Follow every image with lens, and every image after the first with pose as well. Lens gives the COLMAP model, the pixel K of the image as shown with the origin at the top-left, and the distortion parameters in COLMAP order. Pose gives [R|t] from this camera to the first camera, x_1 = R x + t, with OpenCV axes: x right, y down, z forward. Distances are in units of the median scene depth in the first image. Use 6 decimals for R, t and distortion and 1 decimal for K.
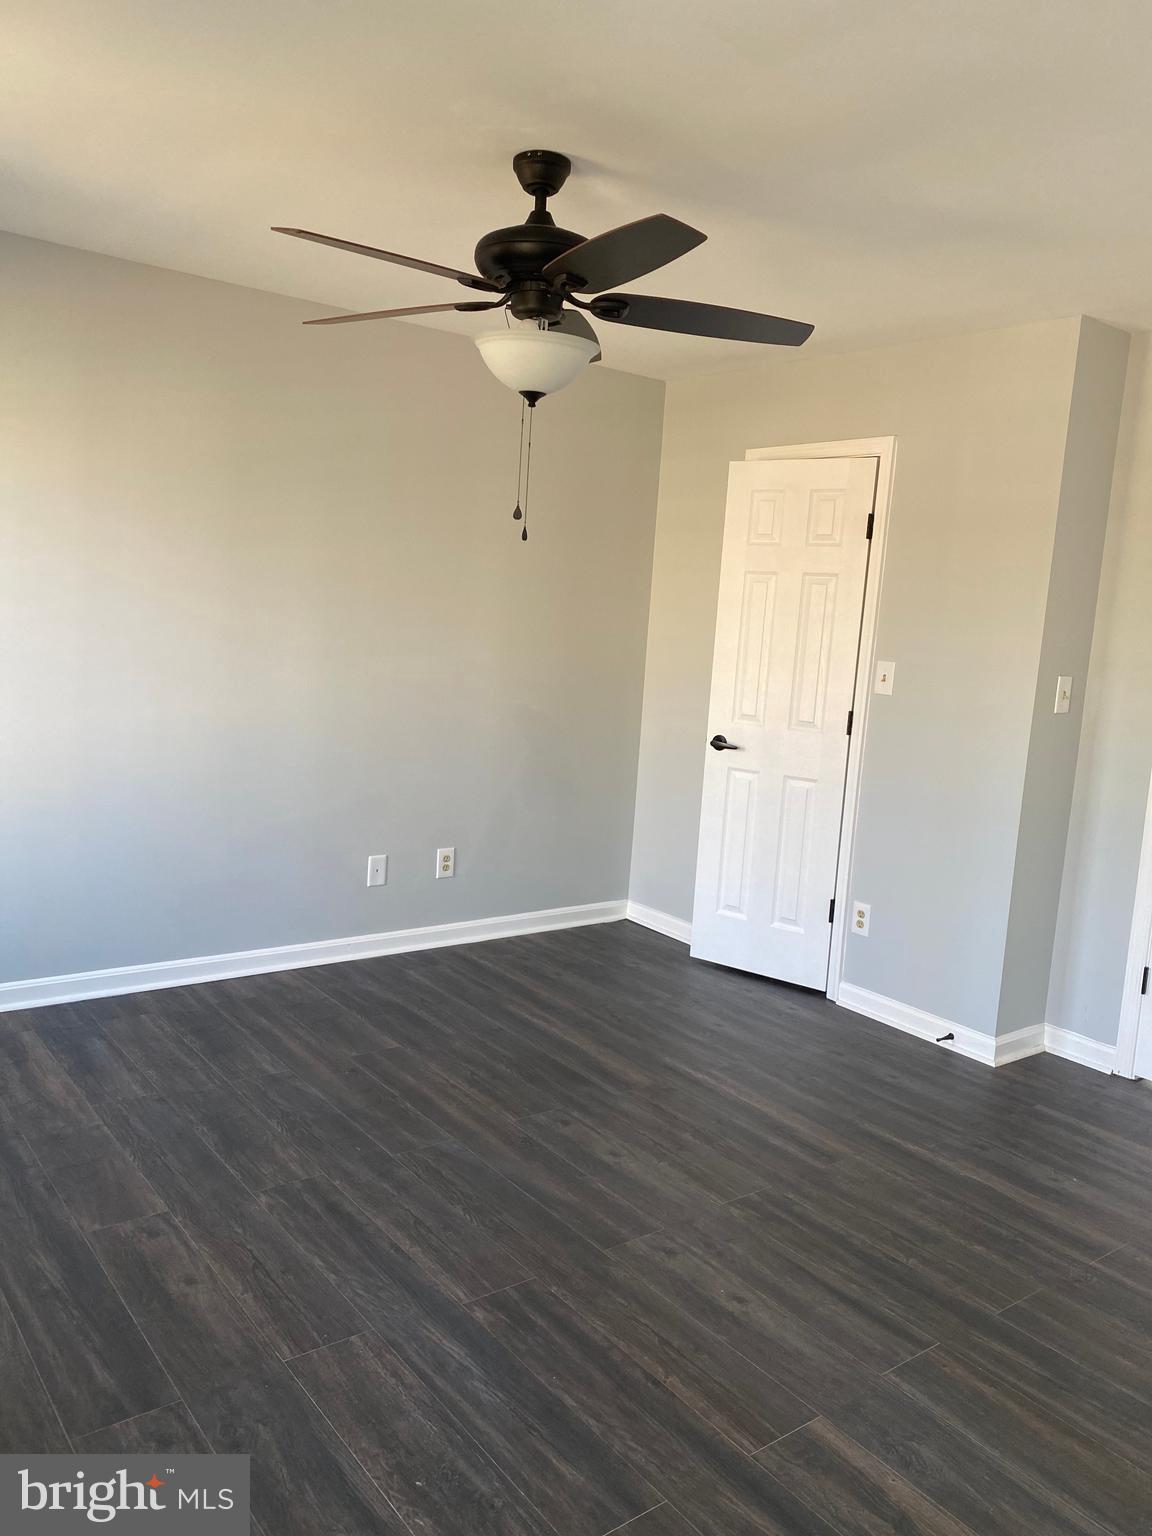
lens RADIAL K [[1163.4, 0, 575.1], [0, 1163.4, 764.0], [0, 0, 1]] dist [0.047164, -0.054184]
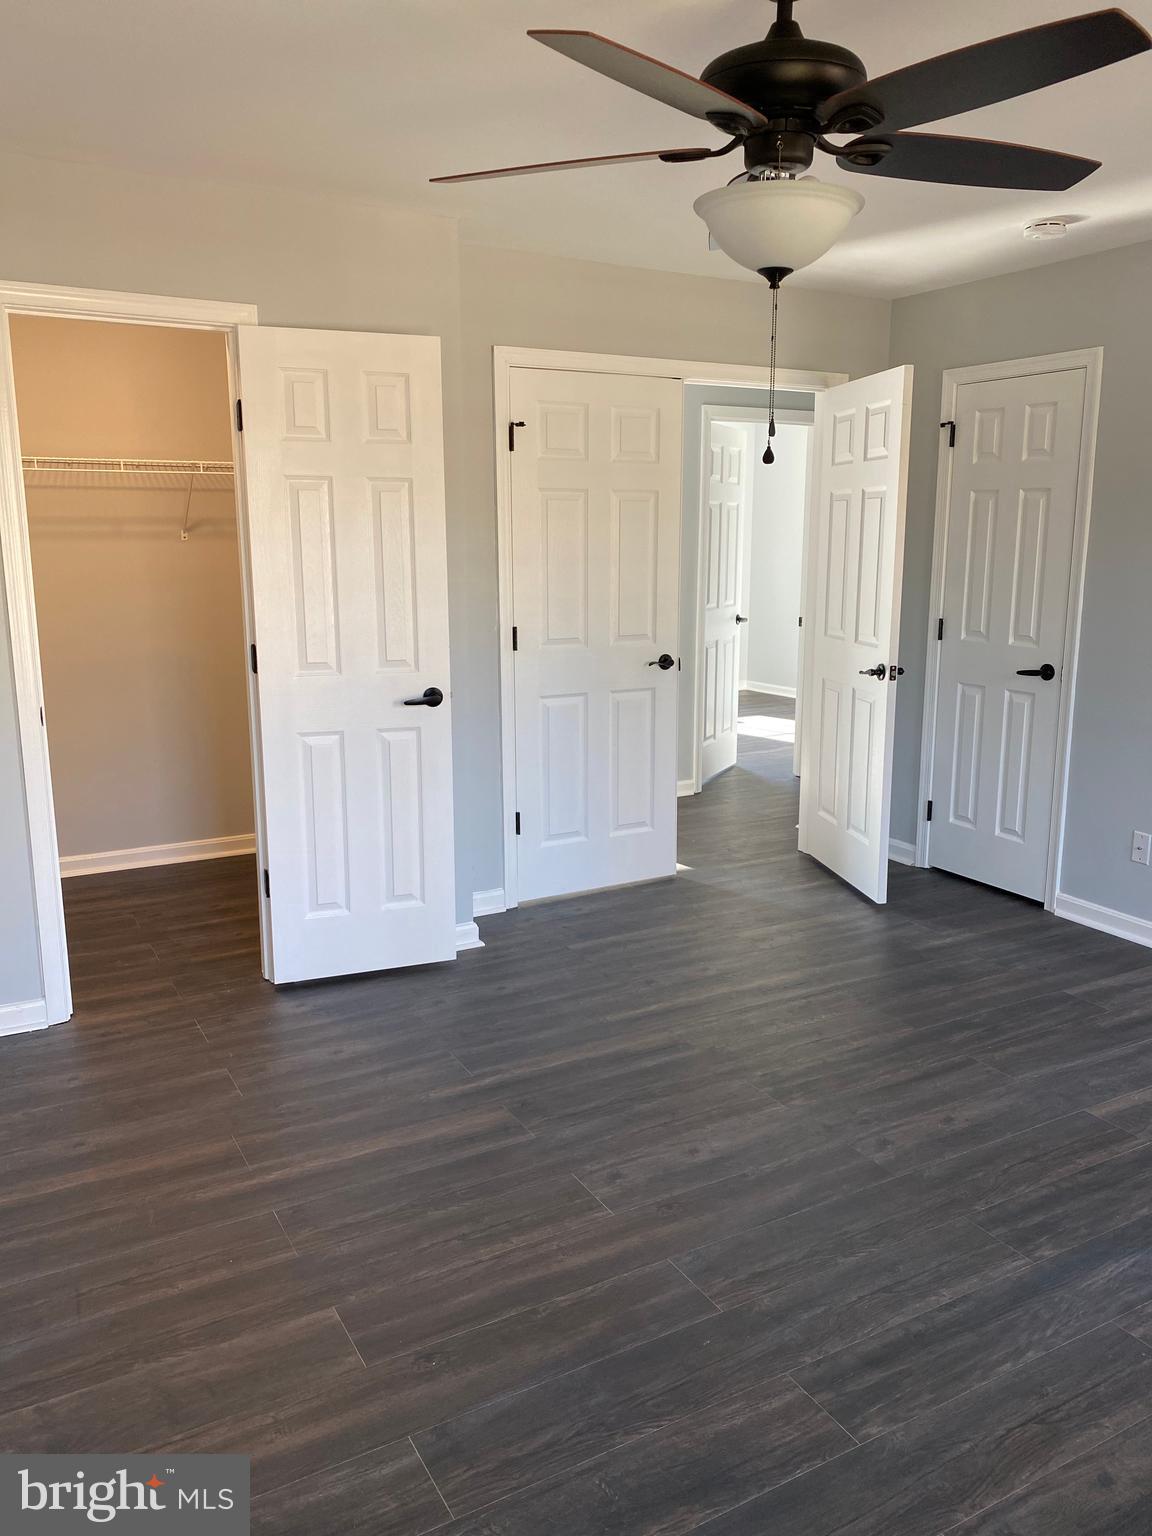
lens RADIAL K [[1163.4, 0, 576.9], [0, 1163.4, 769.6], [0, 0, 1]] dist [0.047164, -0.054184]
pose [[0.144092, -0.263431, 0.953856, -0.864279], [0.144444, 0.959190, 0.243084, -0.206784], [-0.978965, 0.102752, 0.176263, 1.014202]]
